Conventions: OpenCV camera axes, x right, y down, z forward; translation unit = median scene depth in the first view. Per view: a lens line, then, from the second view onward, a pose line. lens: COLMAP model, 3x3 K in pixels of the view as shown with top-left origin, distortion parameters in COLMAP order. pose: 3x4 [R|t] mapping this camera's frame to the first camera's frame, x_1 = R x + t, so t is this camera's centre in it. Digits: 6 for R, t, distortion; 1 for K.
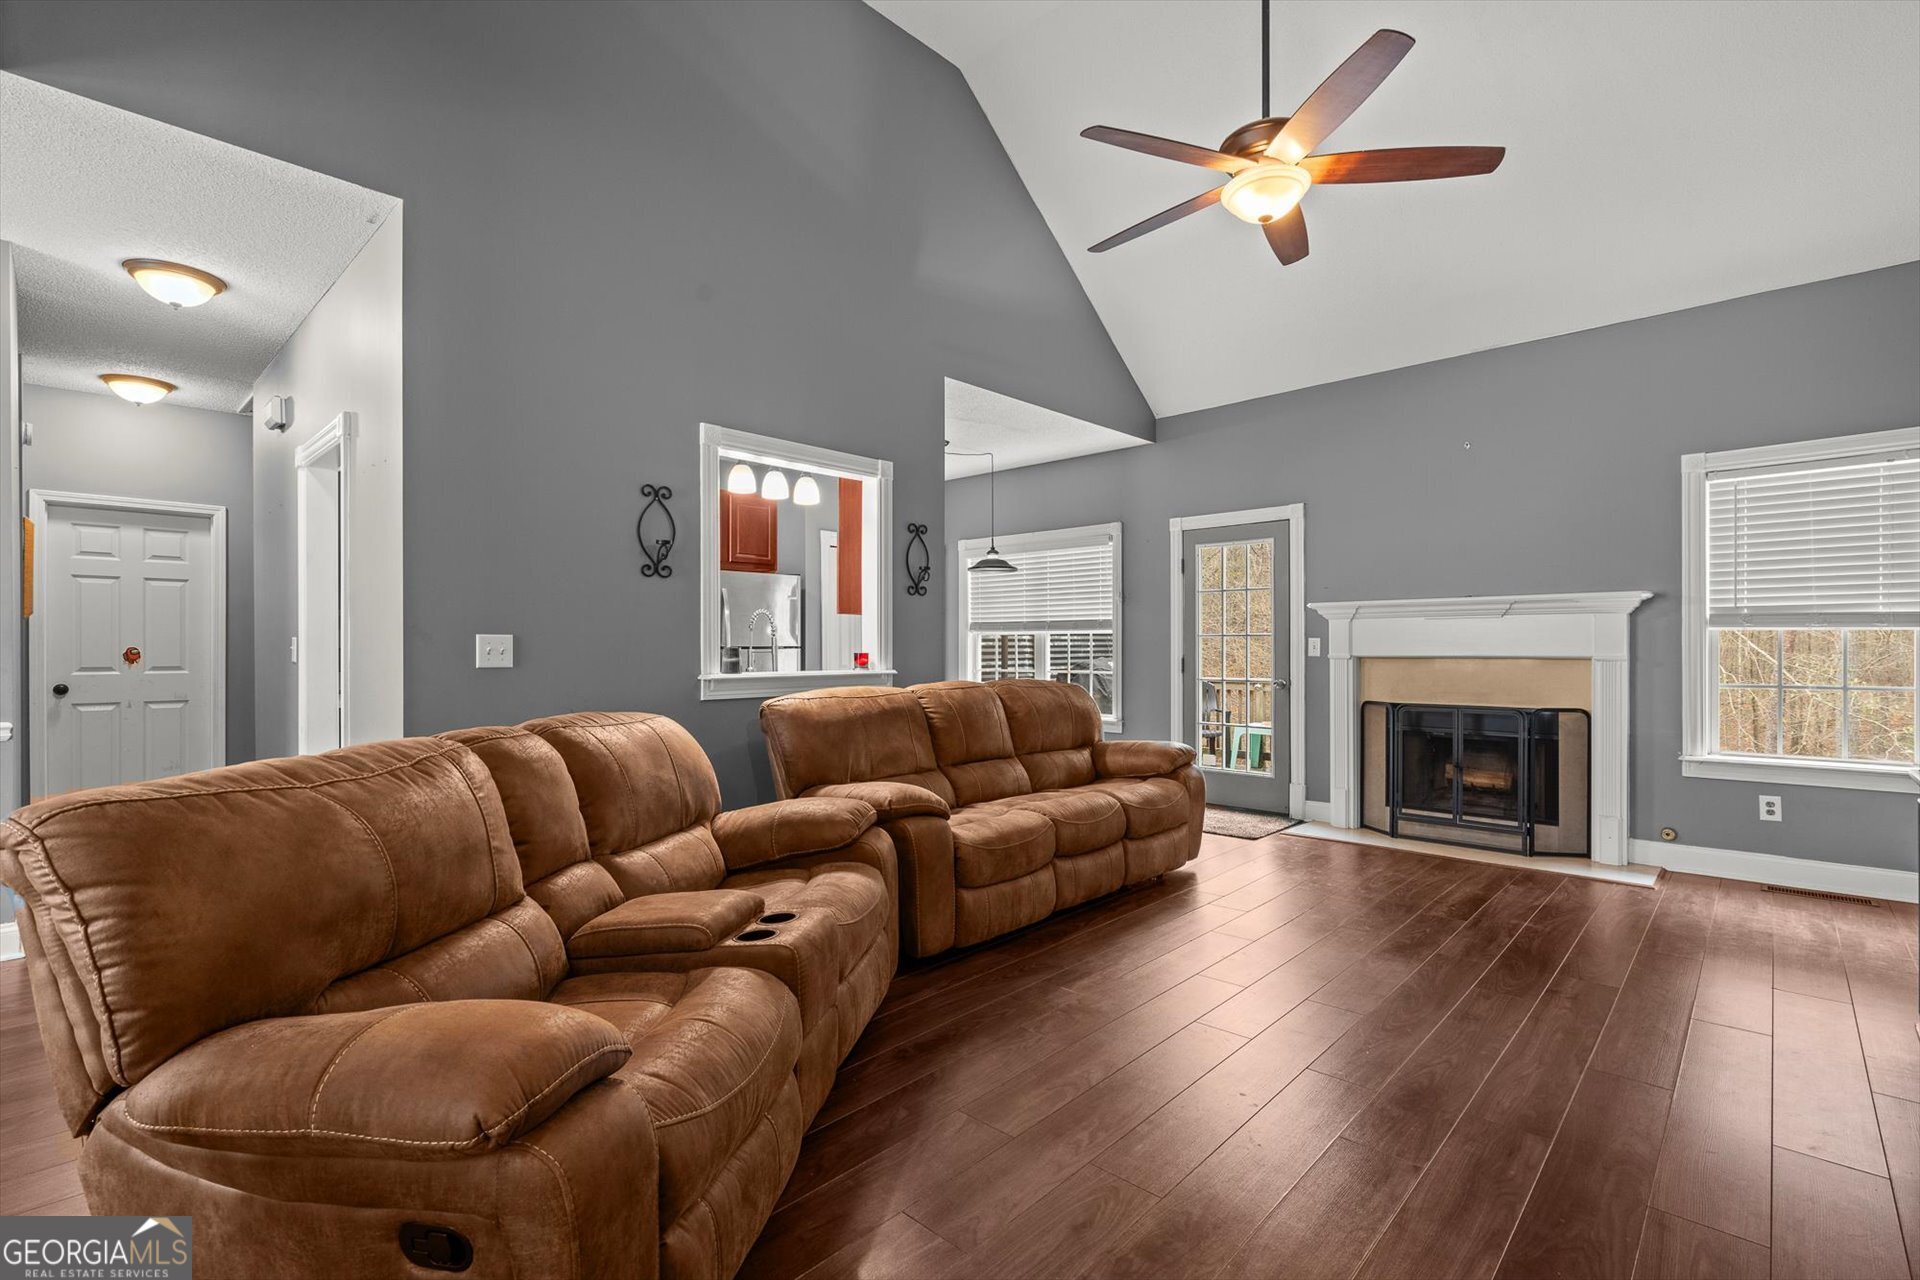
lens RADIAL K [[876.6, 0, 961.7], [0, 876.6, 643.1], [0, 0, 1]] dist [0.028281, 0.000465]
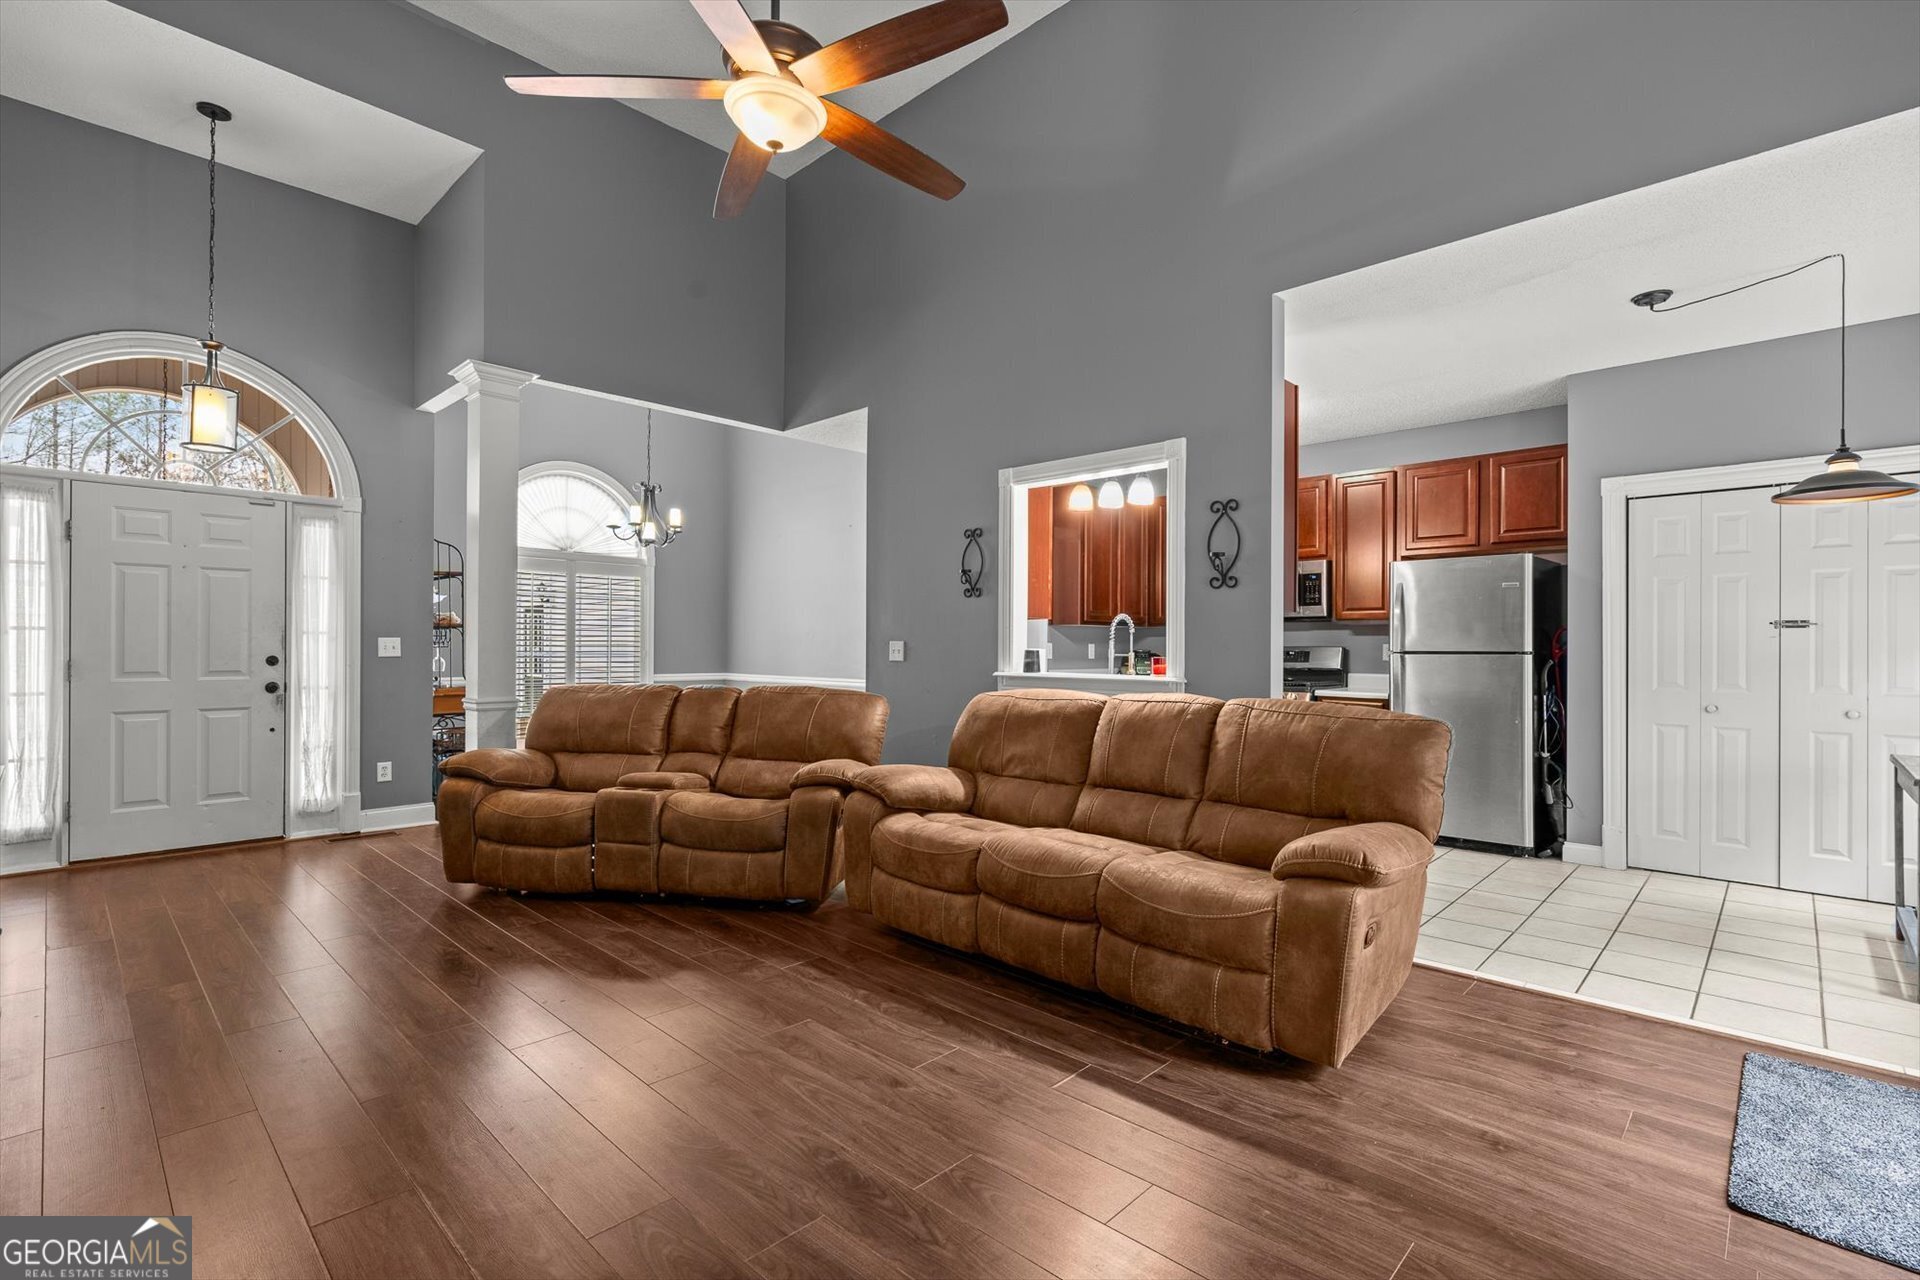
lens RADIAL K [[876.6, 0, 961.3], [0, 876.6, 650.6], [0, 0, 1]] dist [0.028281, 0.000465]
pose [[-0.023671, -0.008245, -0.999686, 0.935186], [-0.012274, 0.999893, -0.007956, 0.015885], [0.999644, 0.012081, -0.023770, 0.963172]]
